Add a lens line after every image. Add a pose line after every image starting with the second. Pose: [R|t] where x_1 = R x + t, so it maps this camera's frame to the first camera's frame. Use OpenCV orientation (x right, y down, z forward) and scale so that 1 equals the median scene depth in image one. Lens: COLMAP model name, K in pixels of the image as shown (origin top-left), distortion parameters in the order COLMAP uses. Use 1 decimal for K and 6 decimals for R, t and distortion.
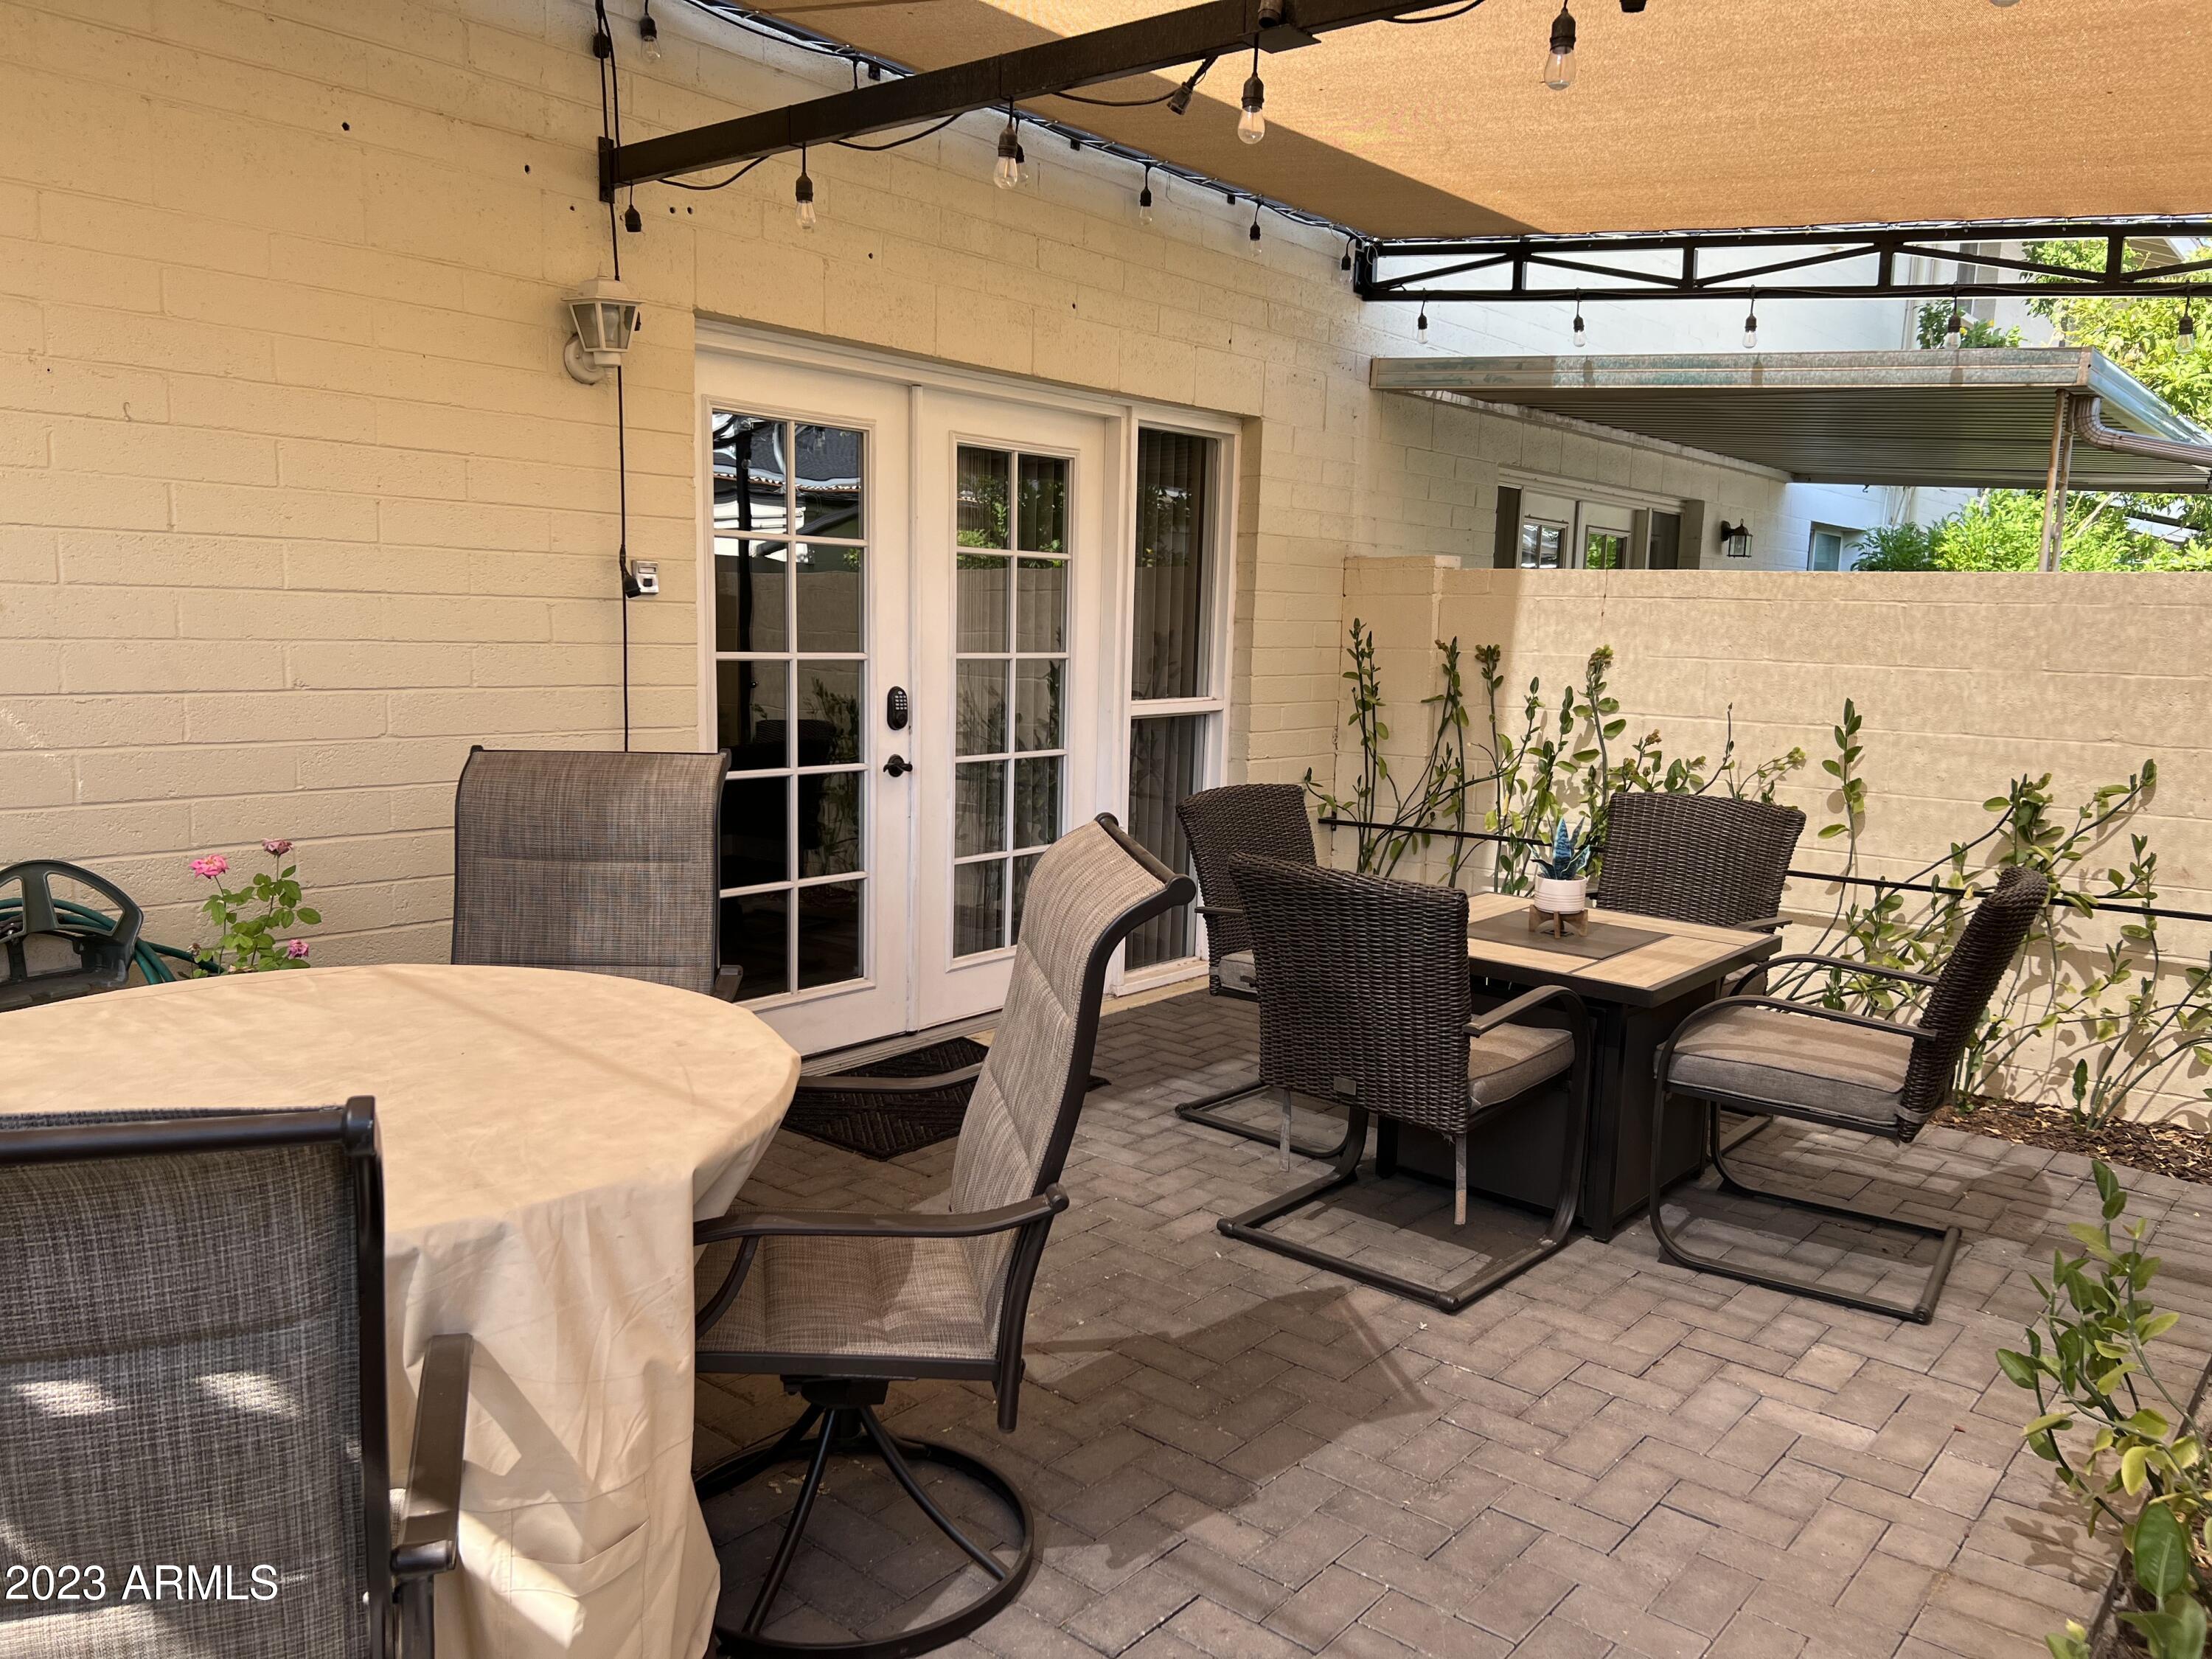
lens RADIAL K [[1671.5, 0, 1105.8], [0, 1671.5, 831.4], [0, 0, 1]] dist [-0.007663, -0.008062]
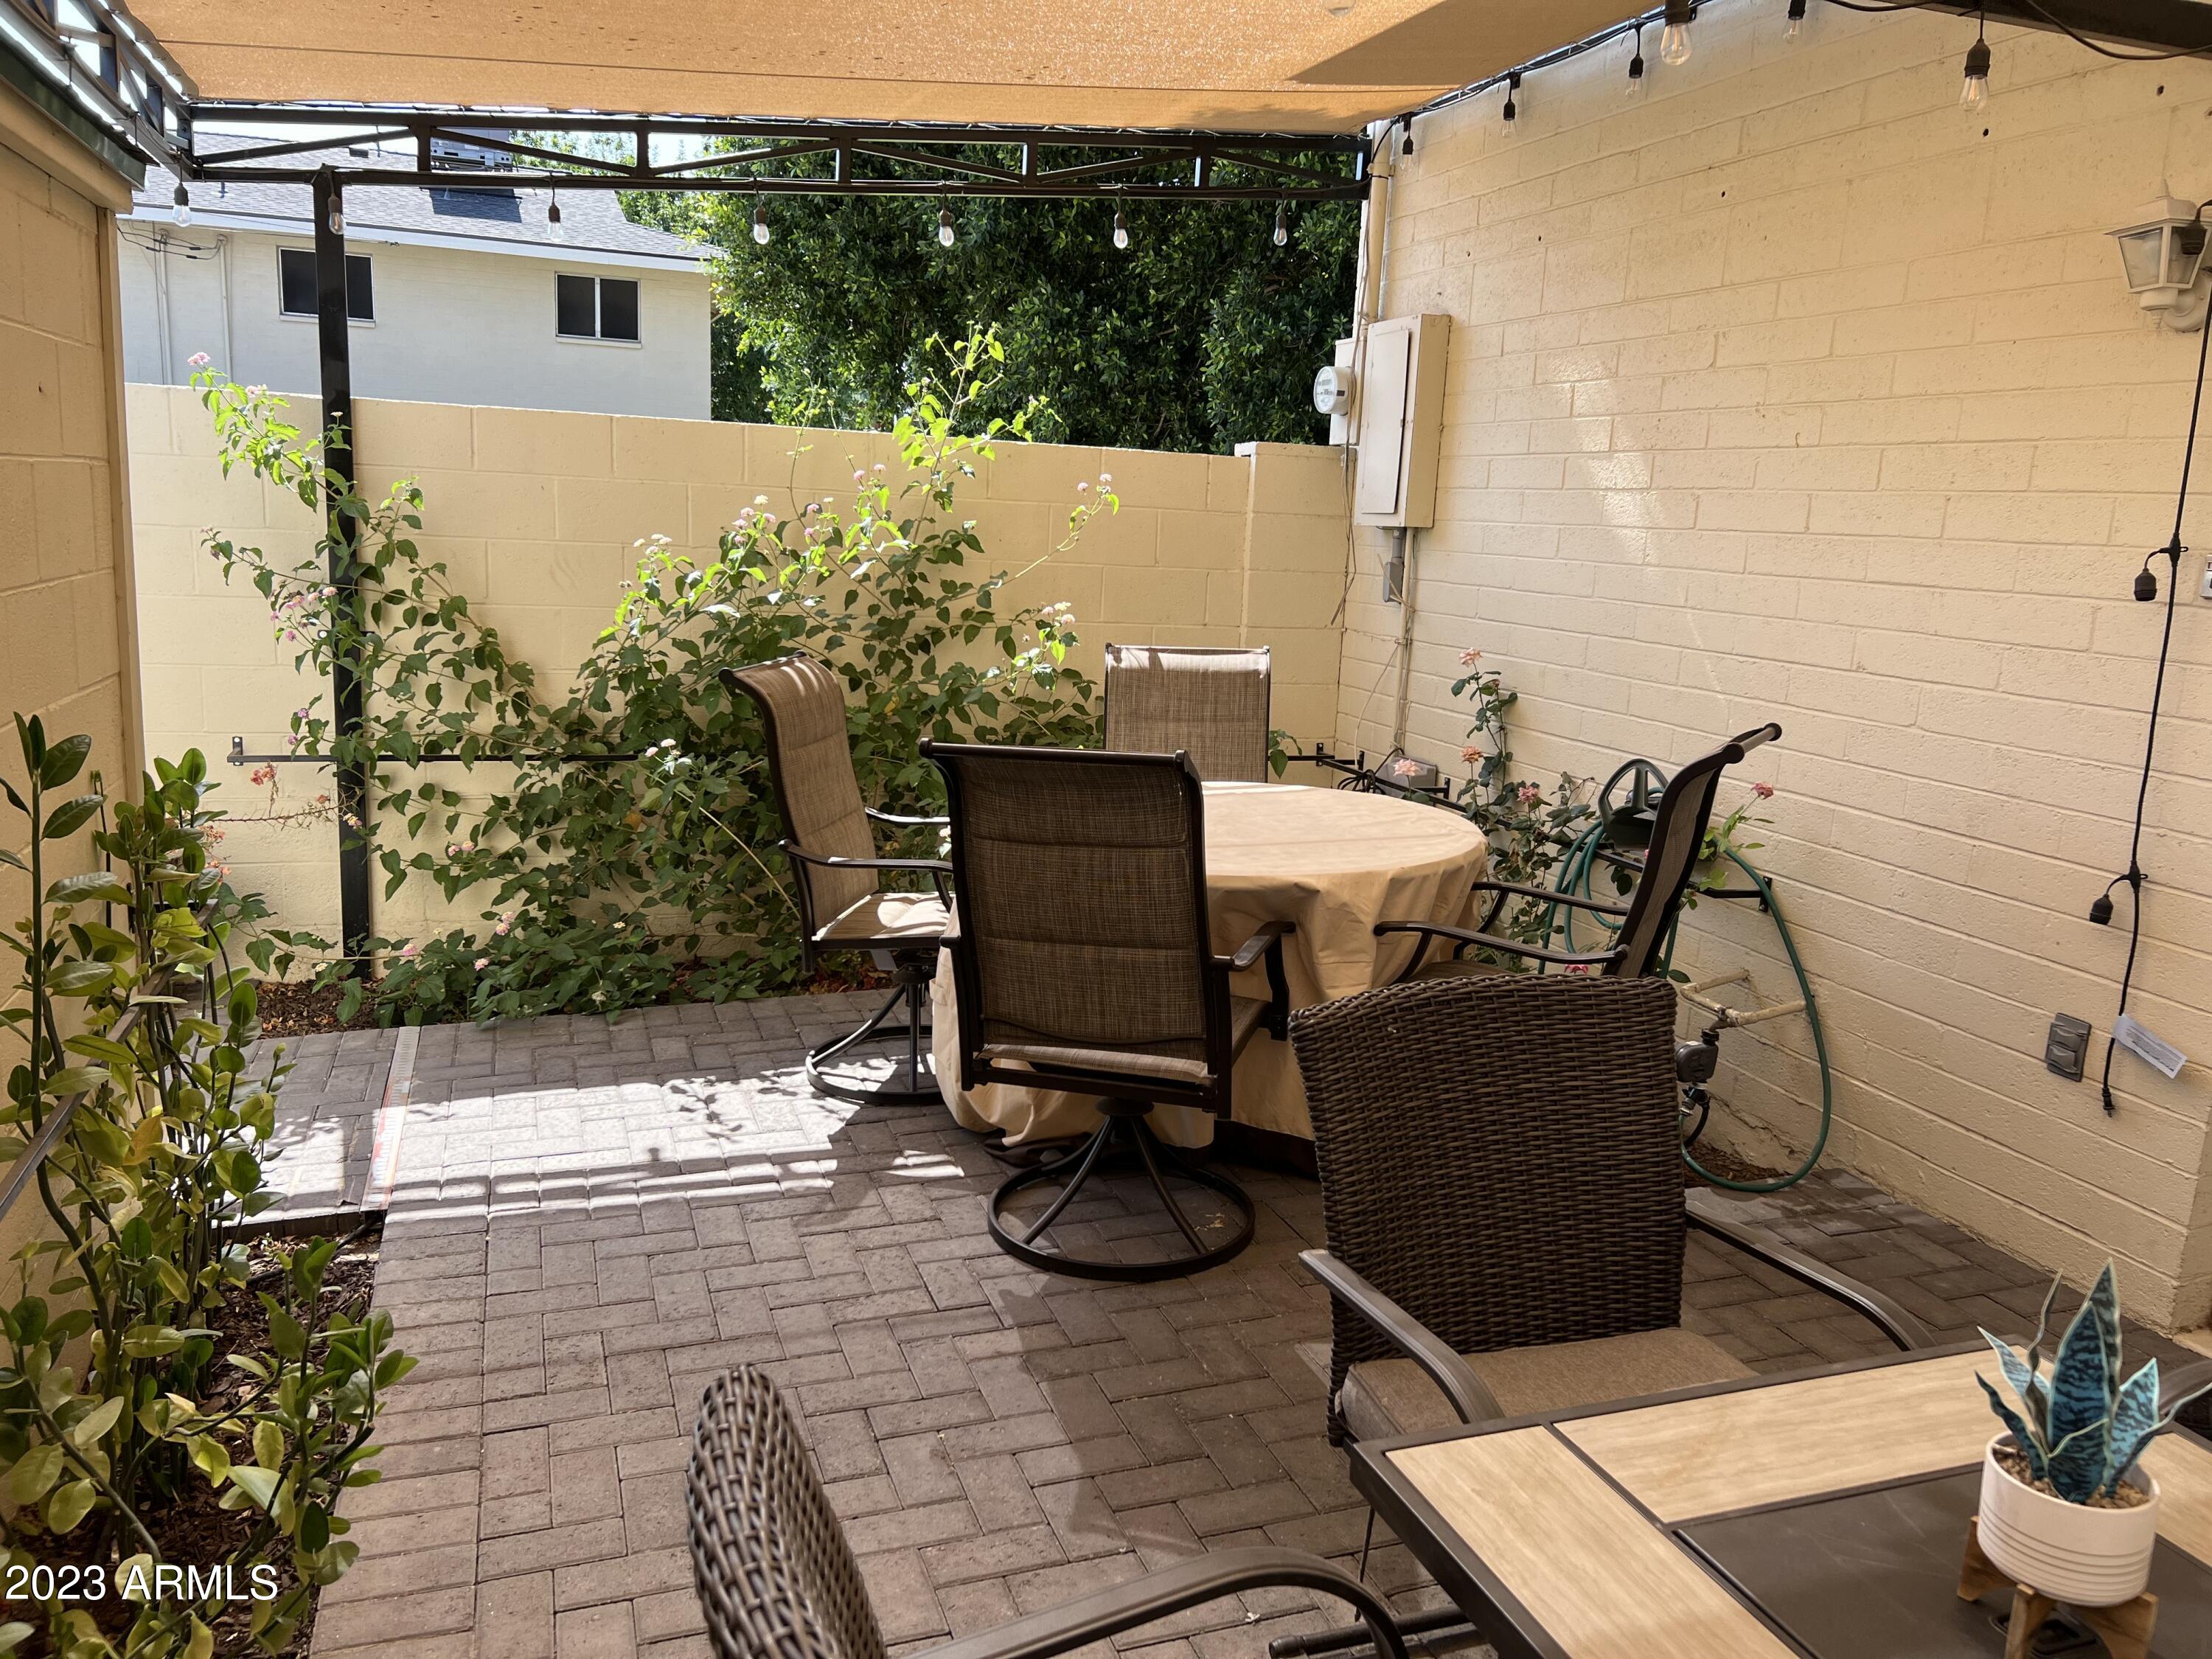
lens RADIAL K [[1671.5, 0, 1108.0], [0, 1671.5, 827.4], [0, 0, 1]] dist [-0.007663, -0.008062]
pose [[-0.525263, 0.105779, -0.844340, 0.748059], [-0.167440, 0.959997, 0.224433, -0.154772], [0.834304, 0.259262, -0.486539, 1.176719]]
